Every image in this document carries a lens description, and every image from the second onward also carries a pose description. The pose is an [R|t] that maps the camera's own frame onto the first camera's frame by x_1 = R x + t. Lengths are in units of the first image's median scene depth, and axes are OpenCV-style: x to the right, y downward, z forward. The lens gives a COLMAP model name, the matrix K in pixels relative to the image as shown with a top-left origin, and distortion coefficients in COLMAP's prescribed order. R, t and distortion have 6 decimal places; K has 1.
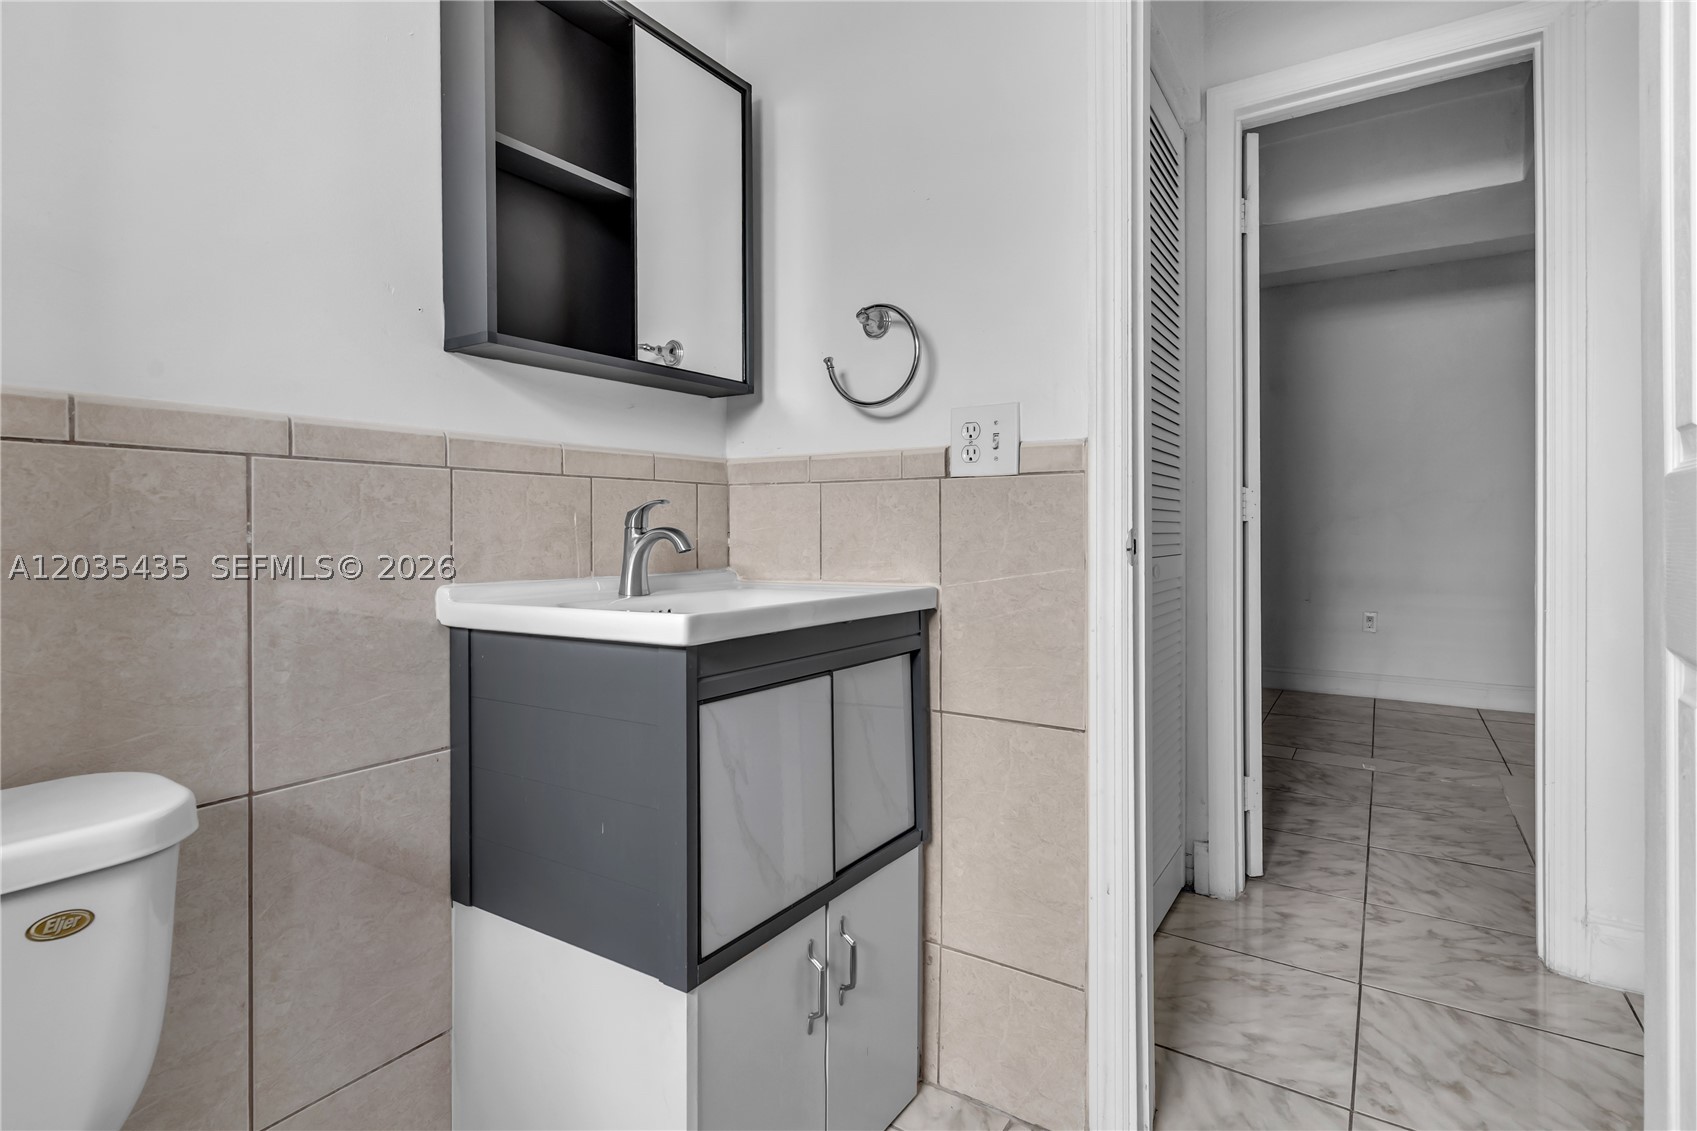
lens RADIAL K [[829.2, 0, 834.4], [0, 829.2, 532.6], [0, 0, 1]] dist [0.000879, 0.000726]
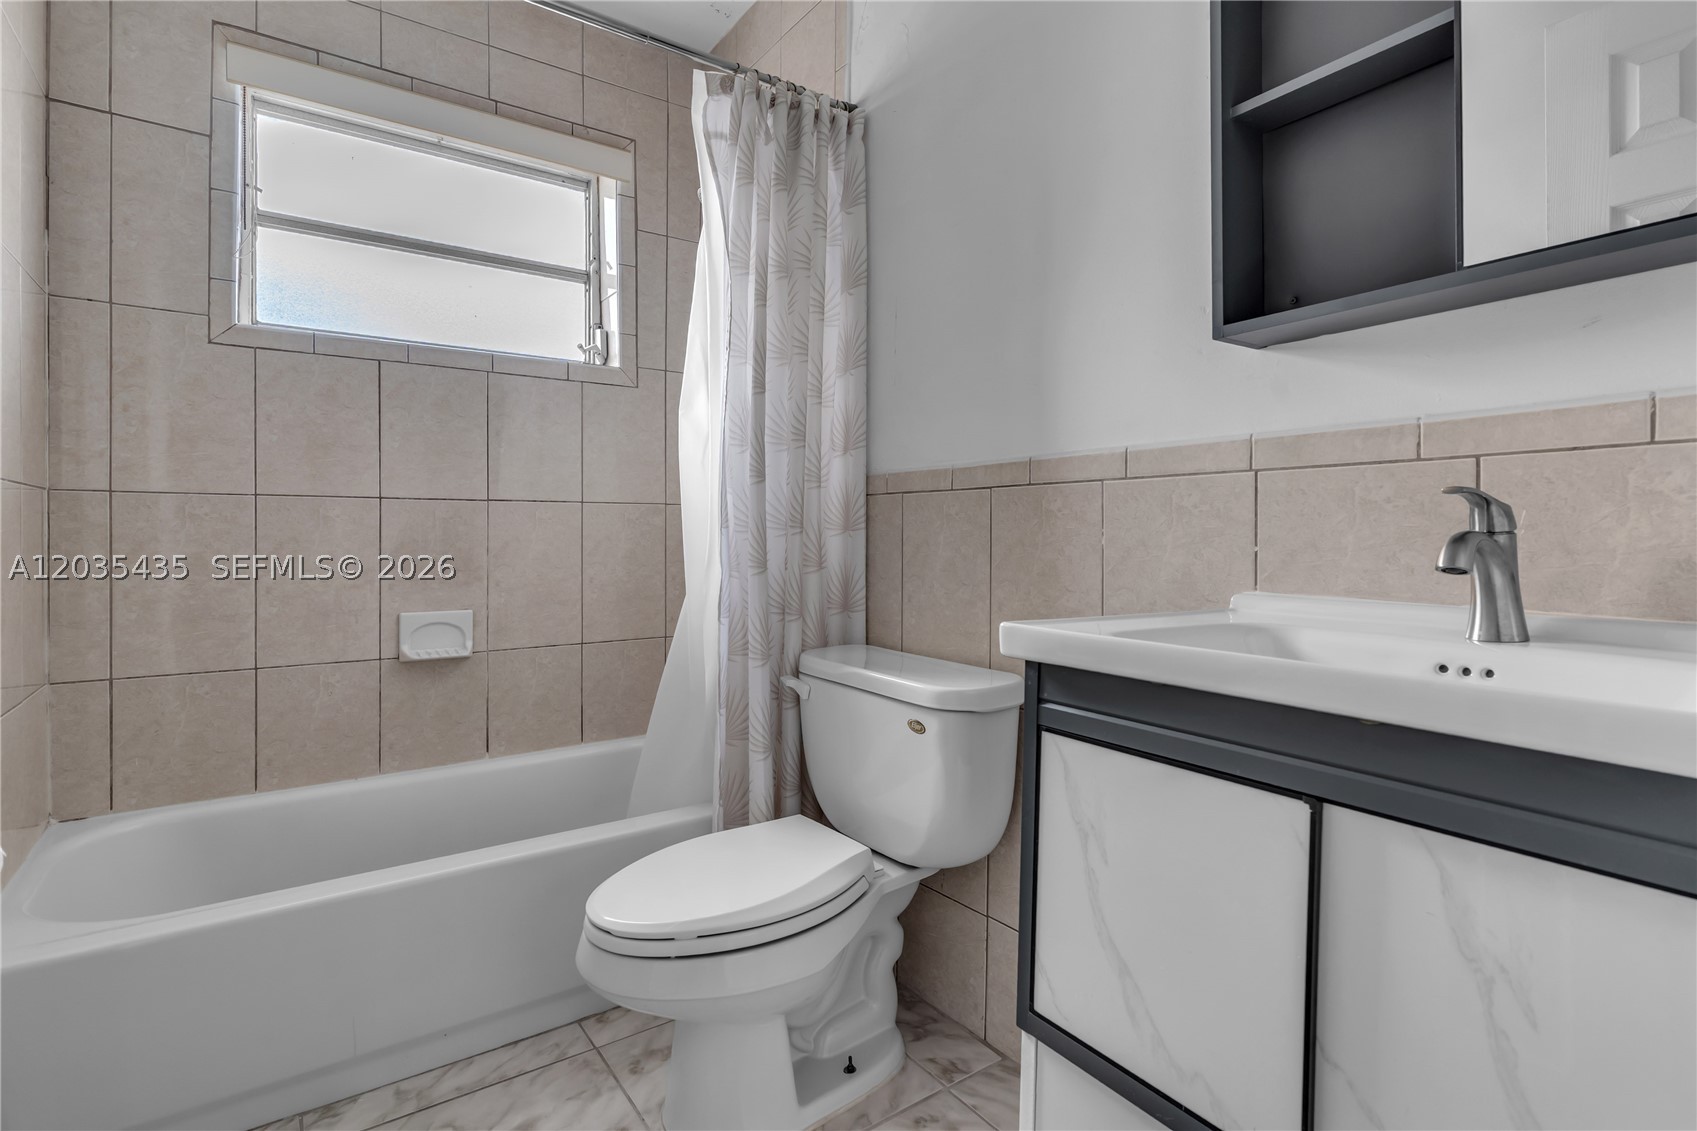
lens RADIAL K [[829.2, 0, 834.4], [0, 829.2, 532.6], [0, 0, 1]] dist [0.000879, 0.000726]
pose [[-0.369024, -0.000527, -0.929420, 0.610556], [-0.003154, 0.999995, 0.000685, -0.005372], [0.929414, 0.003184, -0.369024, 0.905800]]
